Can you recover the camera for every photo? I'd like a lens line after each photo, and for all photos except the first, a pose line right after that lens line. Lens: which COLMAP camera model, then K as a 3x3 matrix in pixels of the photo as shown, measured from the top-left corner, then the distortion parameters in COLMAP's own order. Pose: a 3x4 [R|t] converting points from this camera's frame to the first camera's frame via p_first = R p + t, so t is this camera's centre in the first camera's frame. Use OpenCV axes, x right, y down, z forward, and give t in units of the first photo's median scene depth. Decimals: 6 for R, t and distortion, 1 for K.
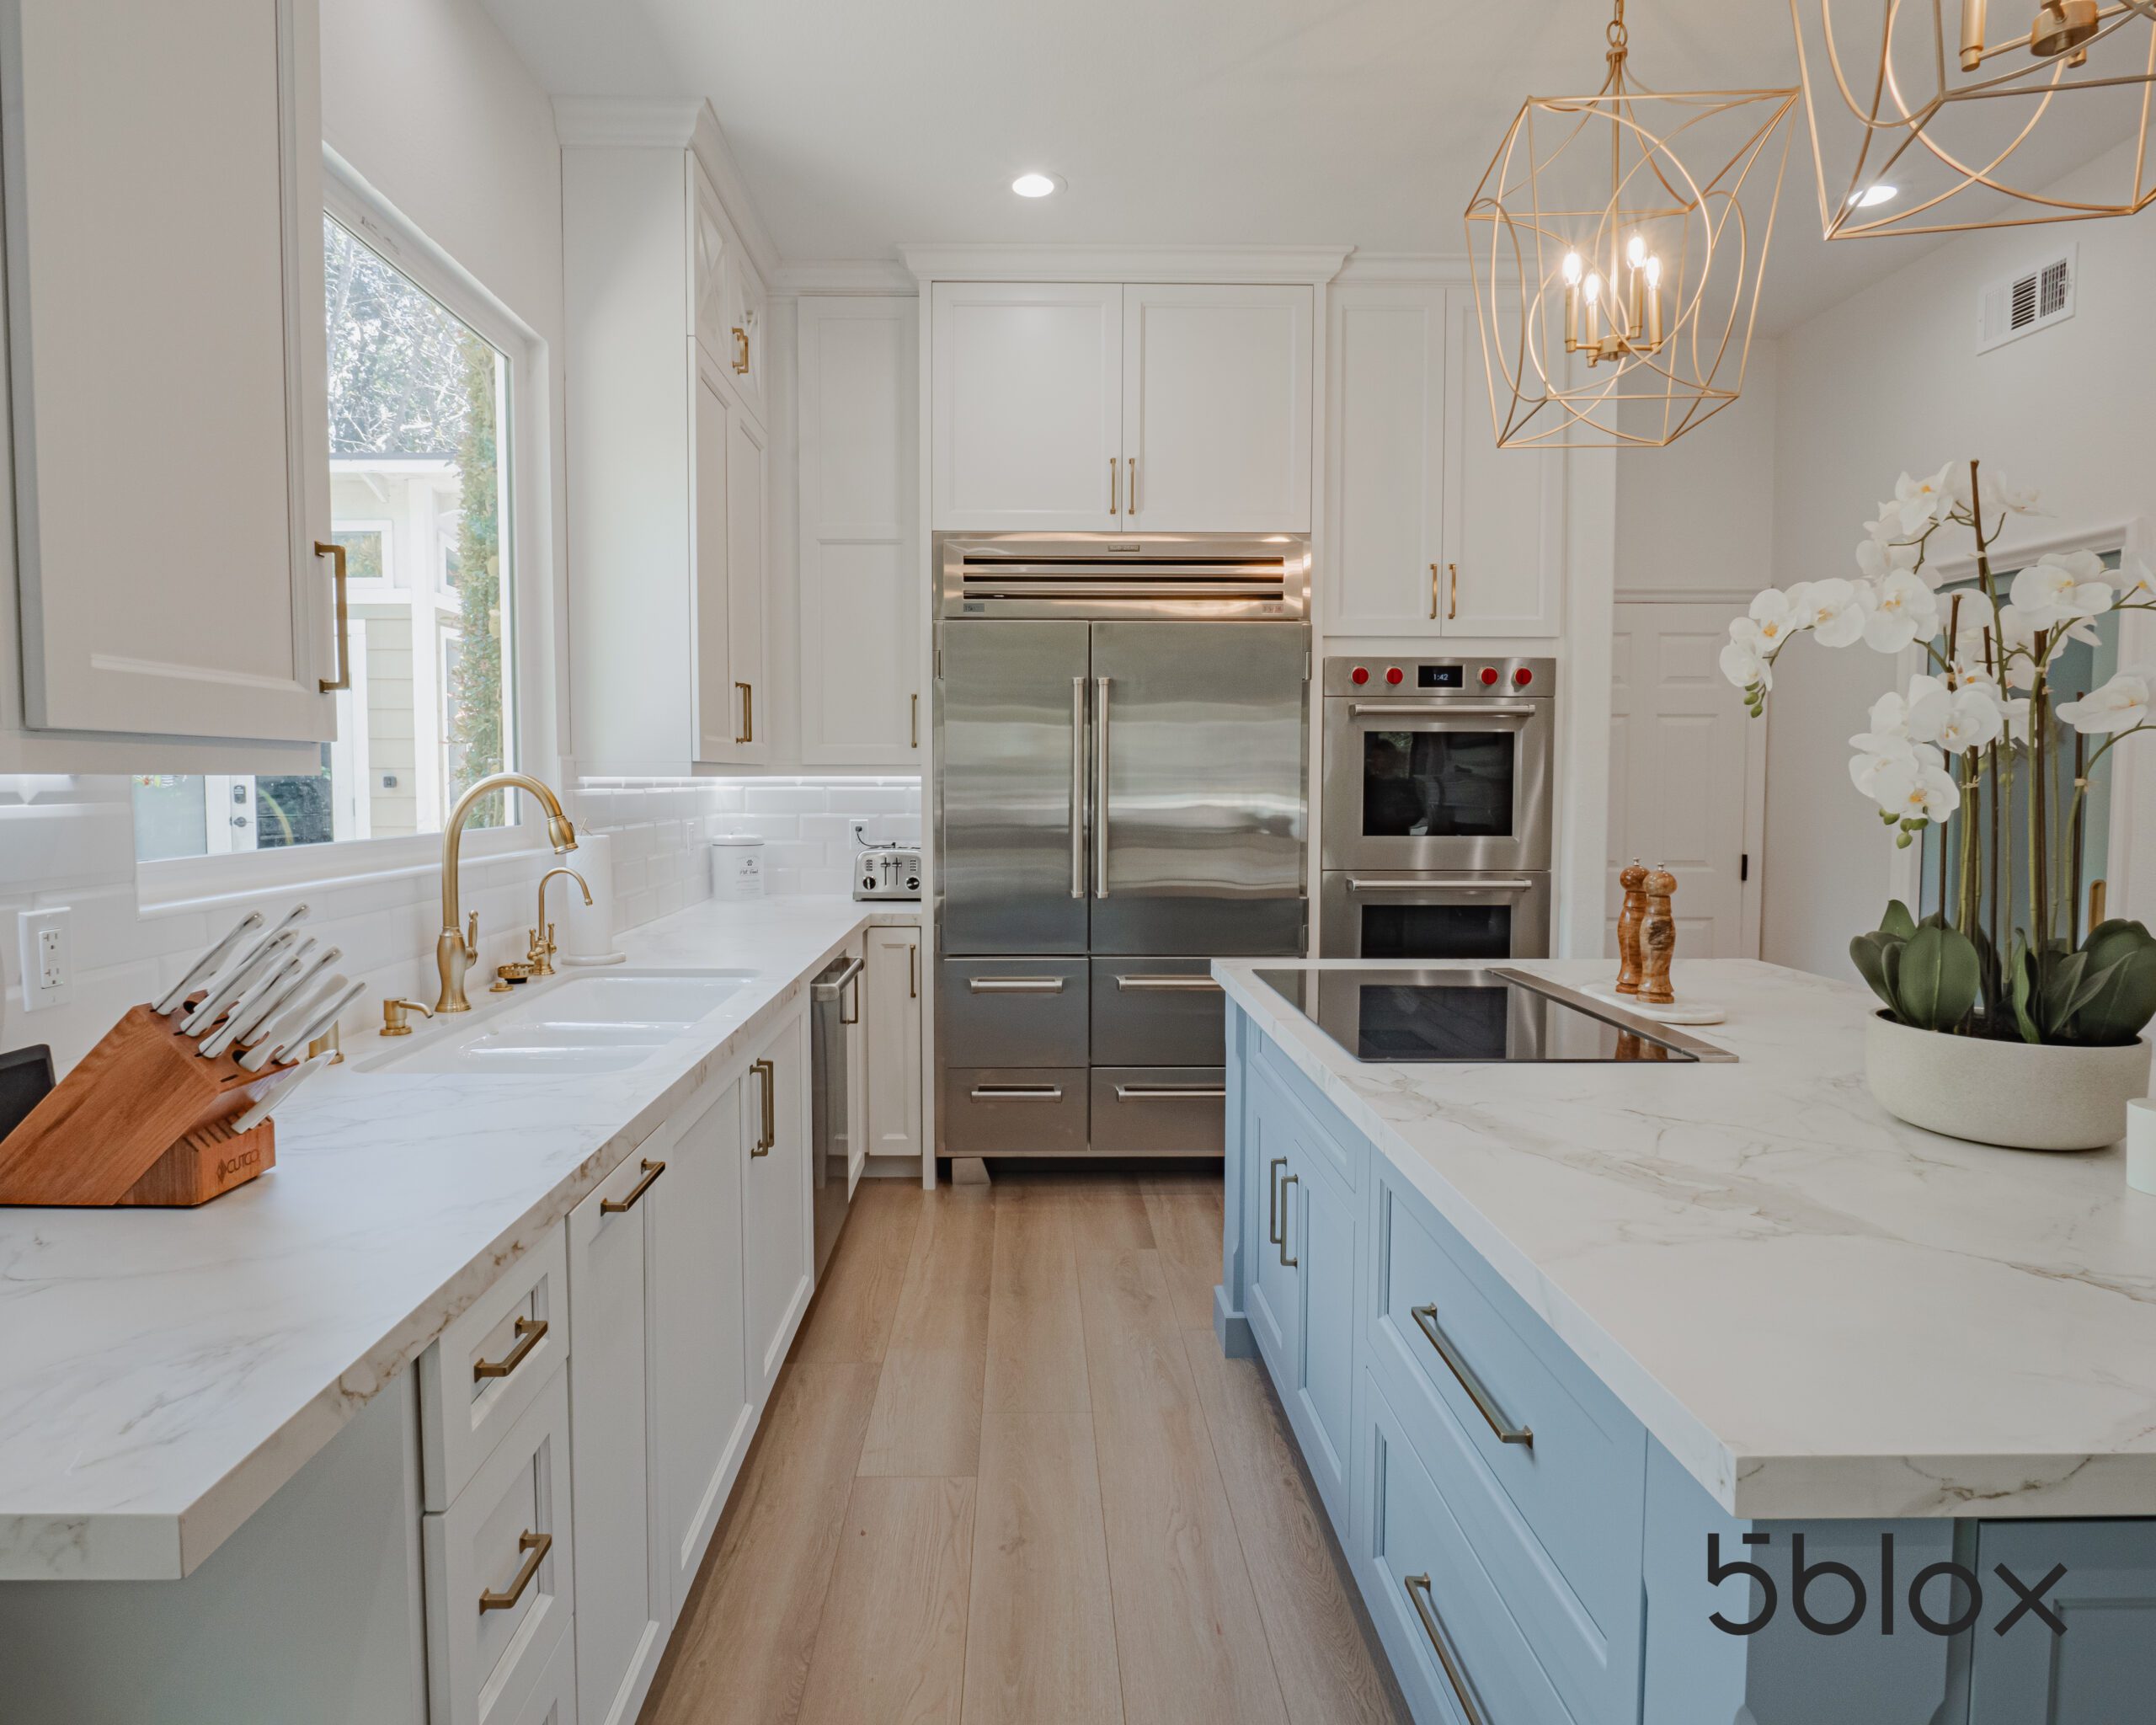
lens RADIAL K [[1251.9, 0, 1052.0], [0, 1251.9, 848.0], [0, 0, 1]] dist [-0.010985, -0.000515]
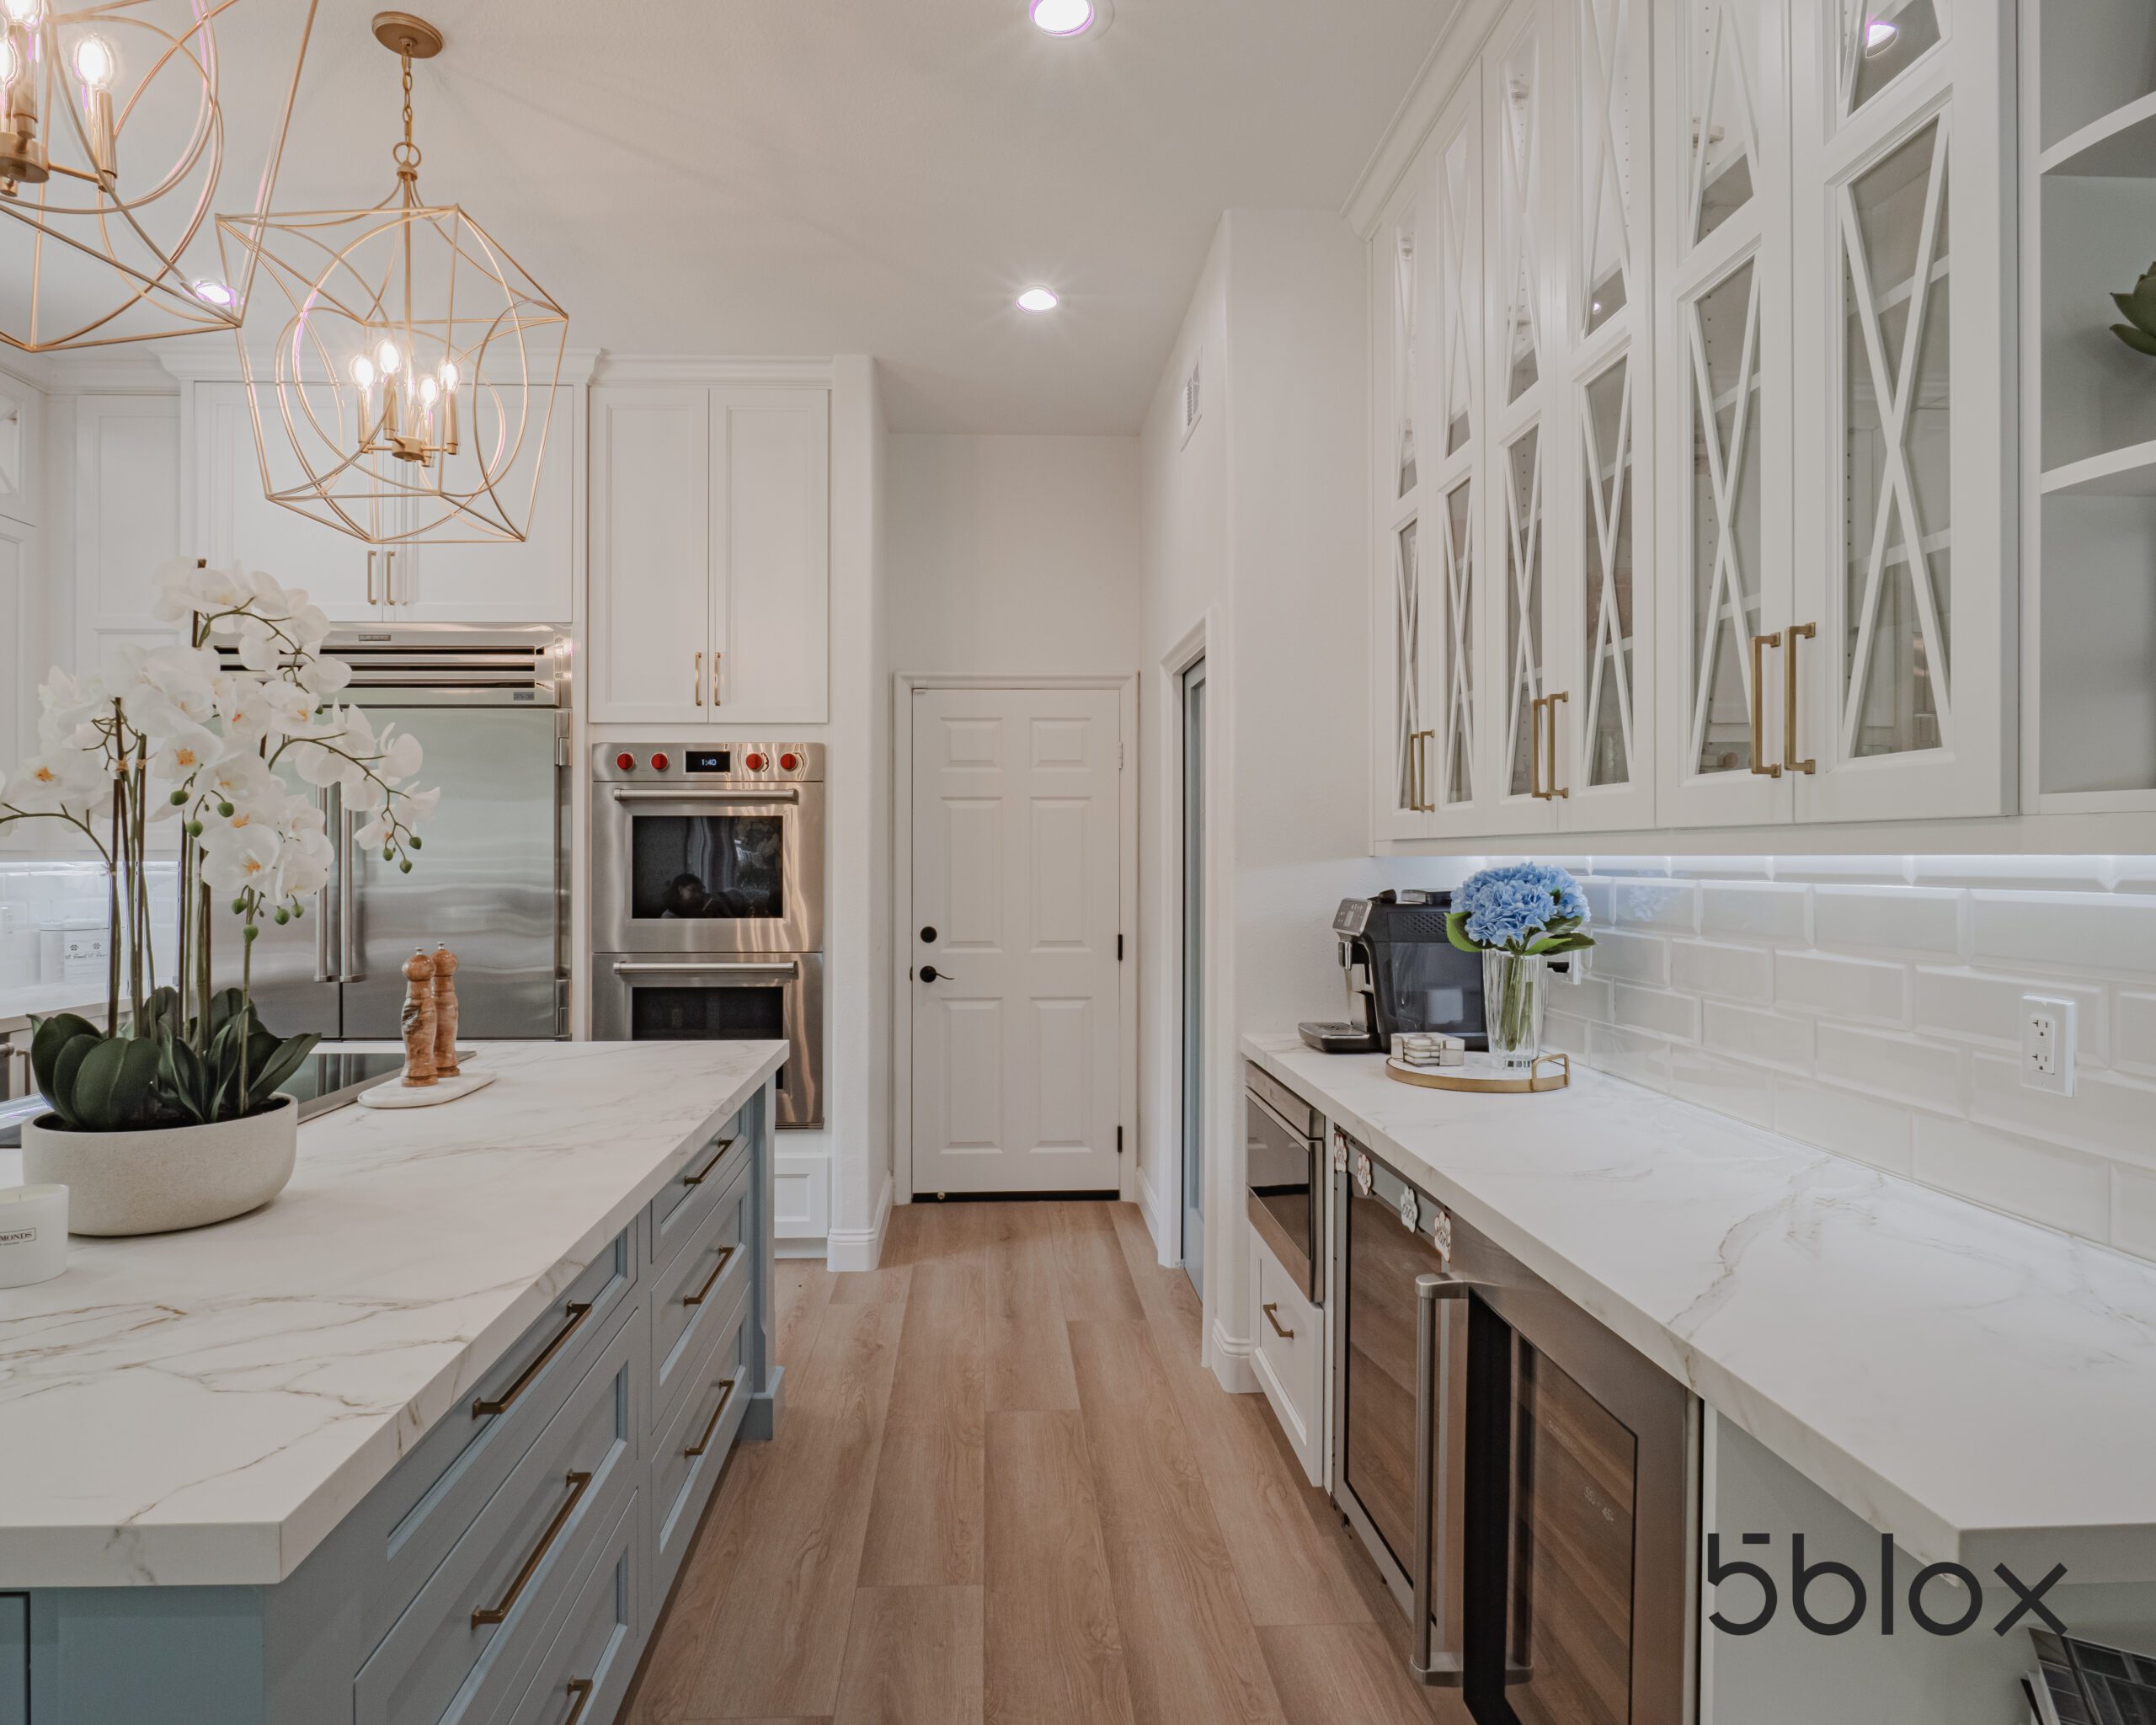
lens RADIAL K [[1251.9, 0, 1052.7], [0, 1251.9, 856.9], [0, 0, 1]] dist [-0.010985, -0.000515]
pose [[0.999356, -0.003450, 0.035719, 0.575770], [0.005459, 0.998398, -0.056318, -0.000728], [-0.035467, 0.056476, 0.997774, -0.024968]]
